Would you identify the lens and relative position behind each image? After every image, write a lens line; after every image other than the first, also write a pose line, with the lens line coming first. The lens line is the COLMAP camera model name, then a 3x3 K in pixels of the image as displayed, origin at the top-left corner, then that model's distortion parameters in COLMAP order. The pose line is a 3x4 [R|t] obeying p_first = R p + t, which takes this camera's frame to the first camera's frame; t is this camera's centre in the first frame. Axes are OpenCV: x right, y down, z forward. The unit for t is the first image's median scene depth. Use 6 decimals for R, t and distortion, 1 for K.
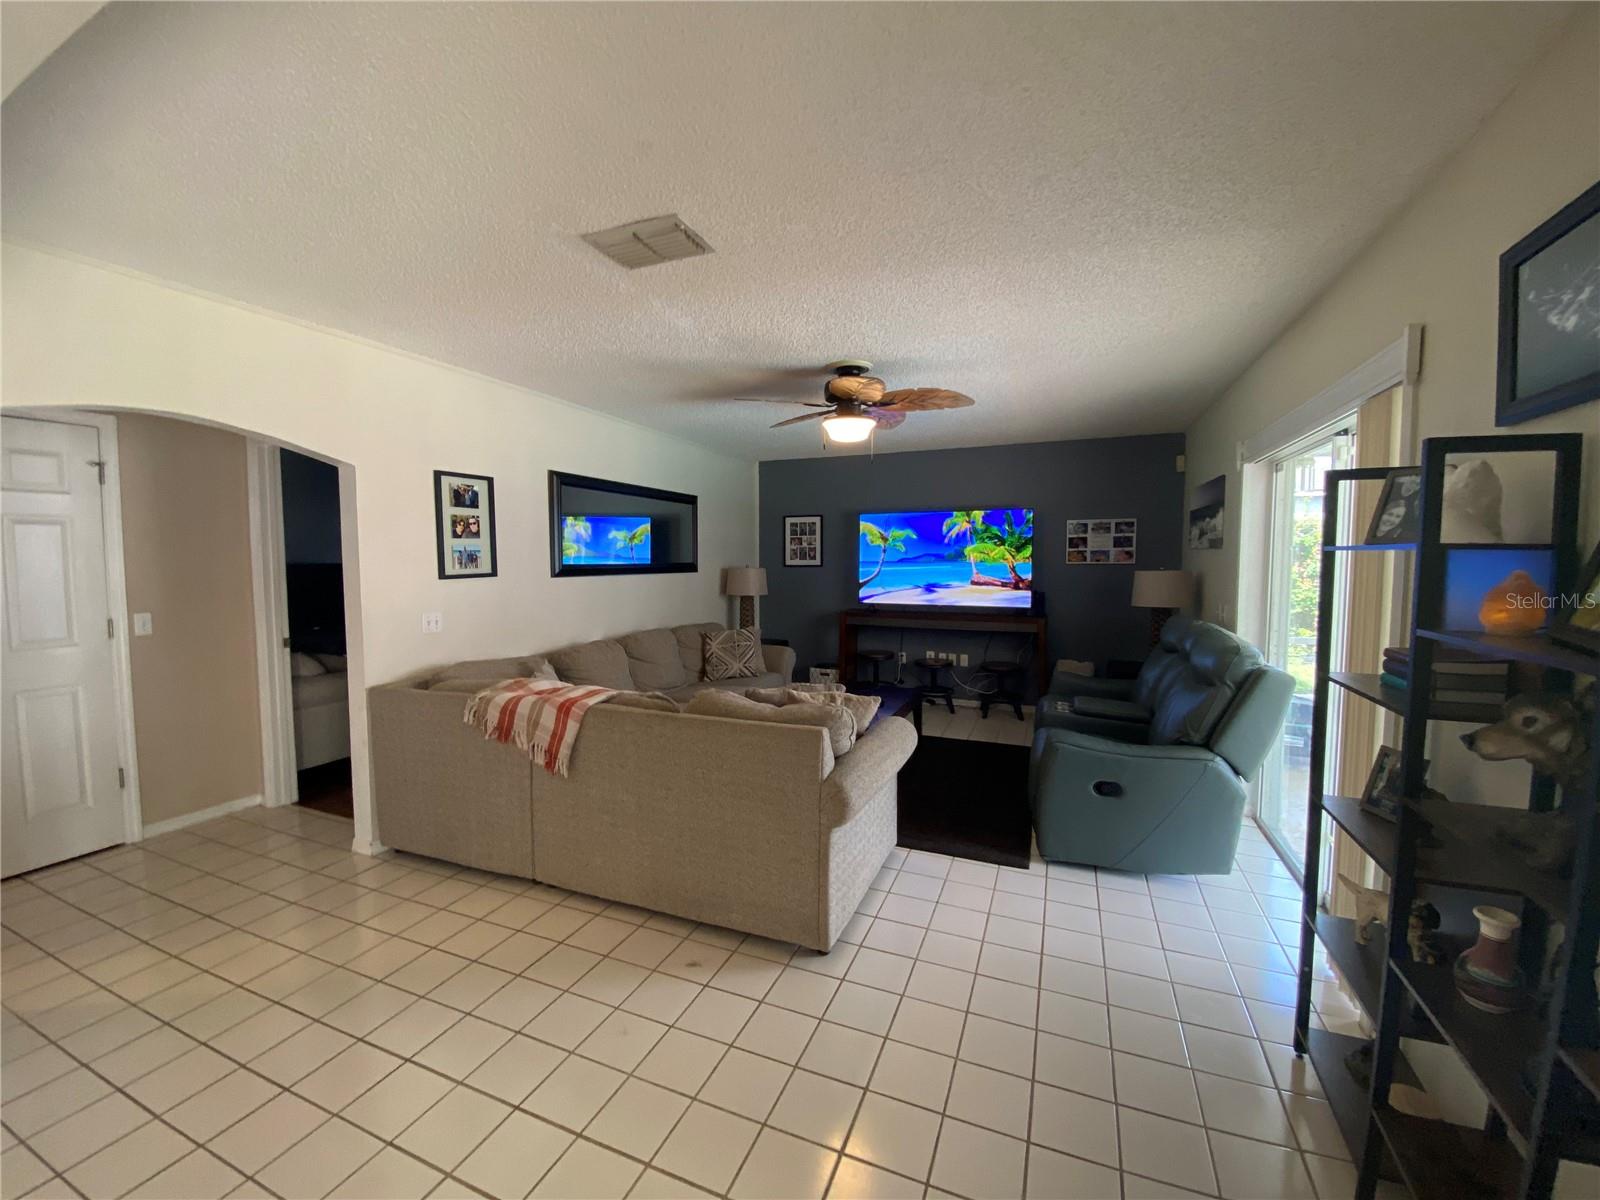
lens RADIAL K [[653.1, 0, 796.2], [0, 653.1, 594.8], [0, 0, 1]] dist [0.006759, -0.009173]
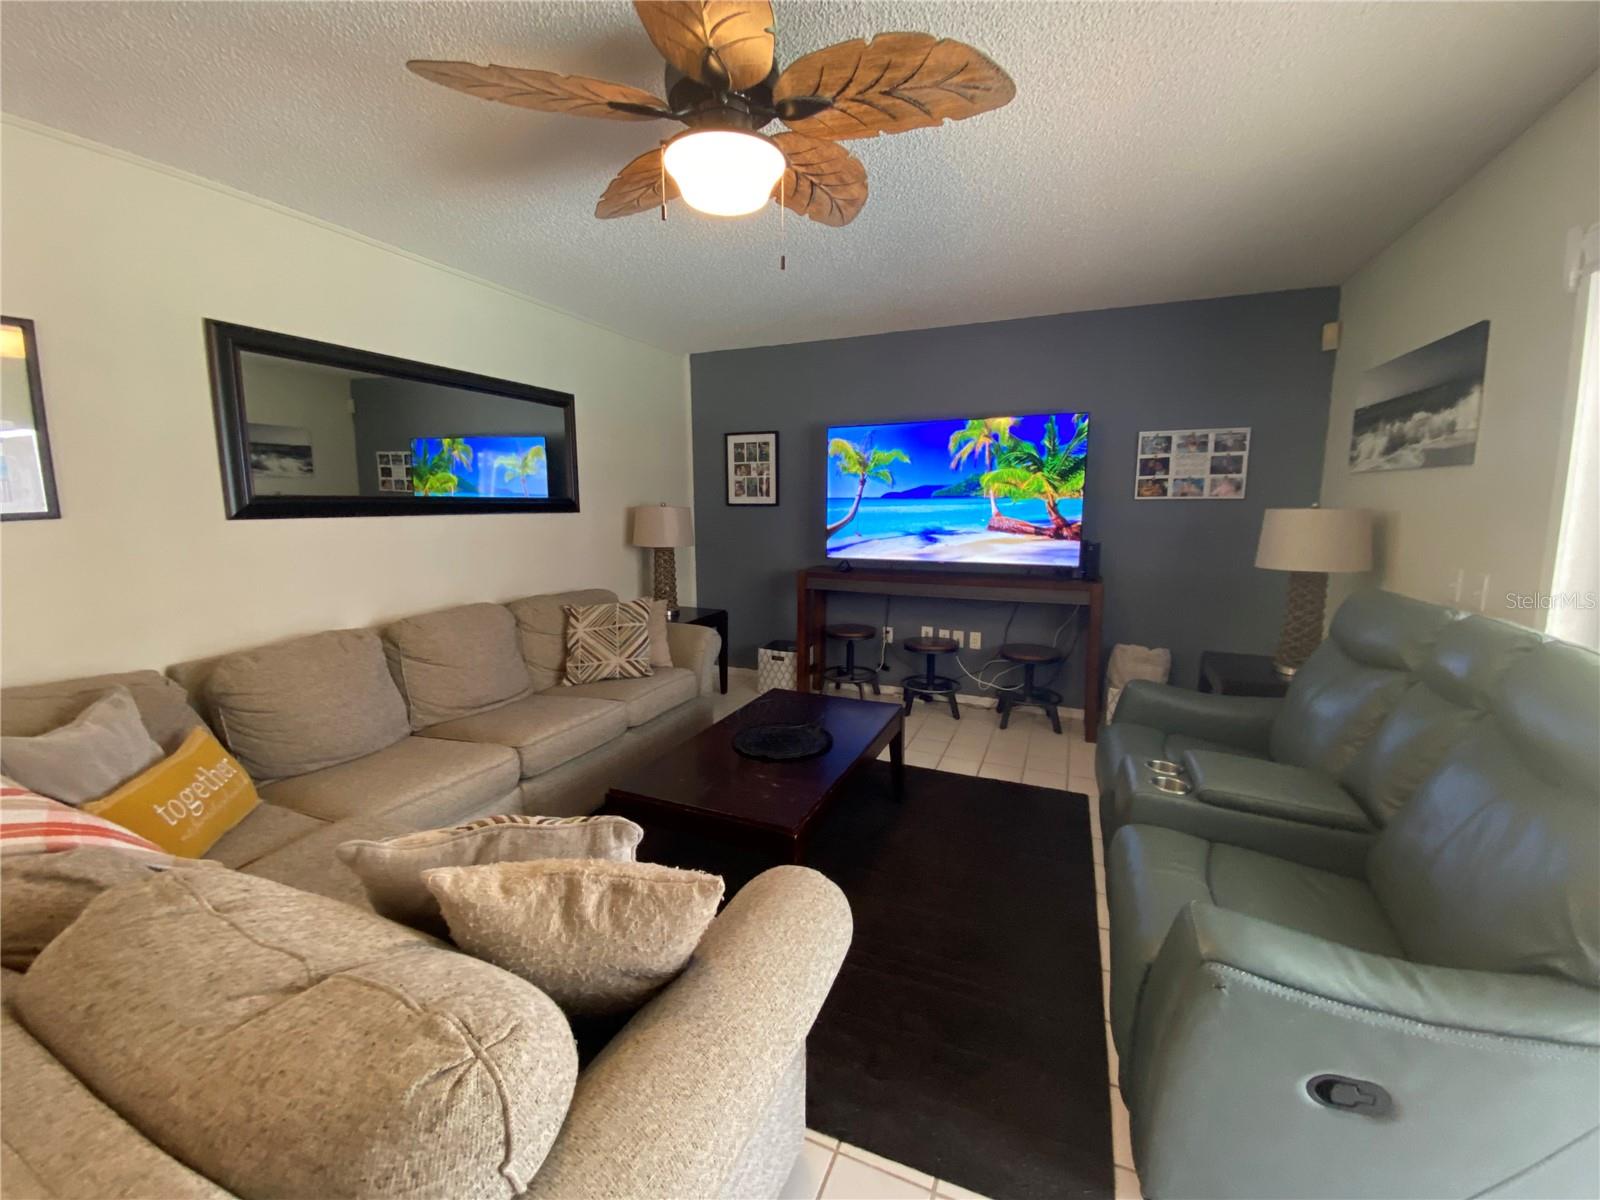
lens RADIAL K [[653.1, 0, 795.8], [0, 653.1, 609.0], [0, 0, 1]] dist [0.006759, -0.009173]
pose [[0.999808, 0.002003, -0.019486, 0.082629], [0.000070, 0.994388, 0.105792, -0.007417], [0.019589, -0.105773, 0.994197, 0.320522]]
